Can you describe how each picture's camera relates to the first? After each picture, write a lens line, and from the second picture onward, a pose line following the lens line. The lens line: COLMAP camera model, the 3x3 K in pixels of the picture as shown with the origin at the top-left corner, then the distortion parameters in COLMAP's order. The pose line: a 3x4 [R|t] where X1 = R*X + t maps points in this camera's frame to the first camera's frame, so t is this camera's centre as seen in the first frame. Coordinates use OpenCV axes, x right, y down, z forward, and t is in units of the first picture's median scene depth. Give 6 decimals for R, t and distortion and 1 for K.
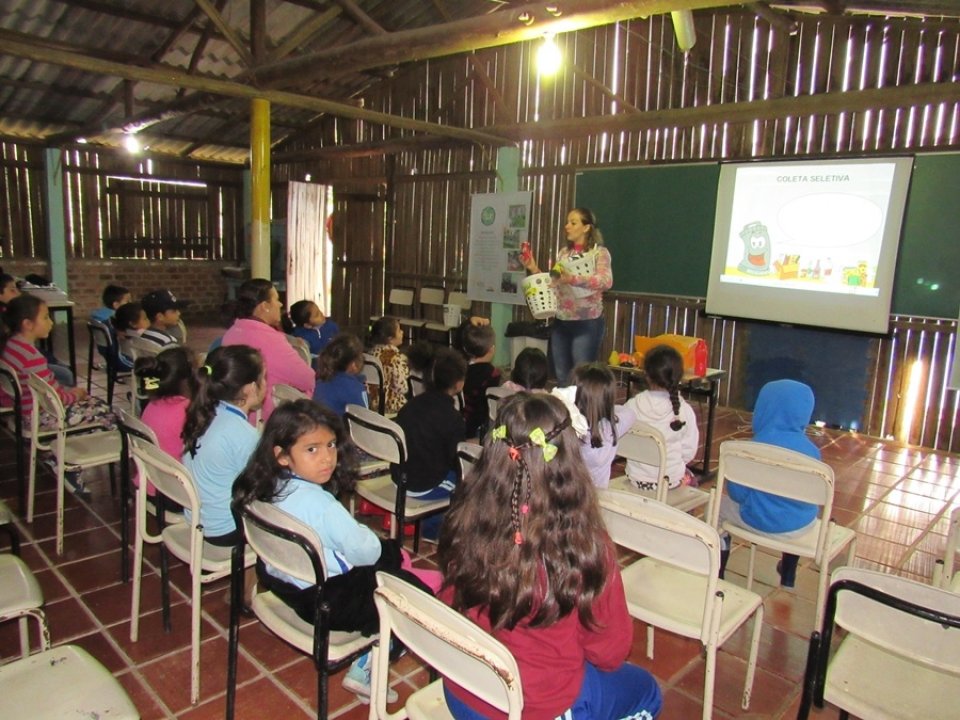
lens RADIAL K [[699.7, 0, 482.6], [0, 699.7, 358.5], [0, 0, 1]] dist [-0.036068, 0.013976]
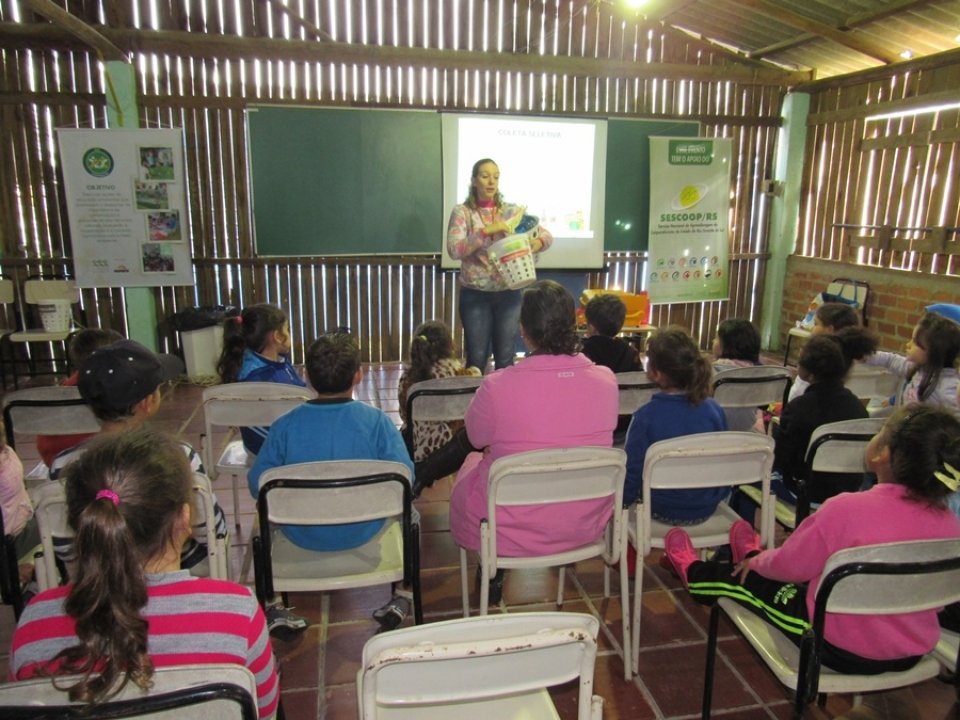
lens RADIAL K [[699.7, 0, 483.3], [0, 699.7, 367.3], [0, 0, 1]] dist [-0.036068, 0.013976]
pose [[0.559561, -0.215035, 0.800407, -0.458775], [0.147026, 0.976192, 0.159476, -0.076352], [-0.815644, 0.028444, 0.577854, 0.386285]]
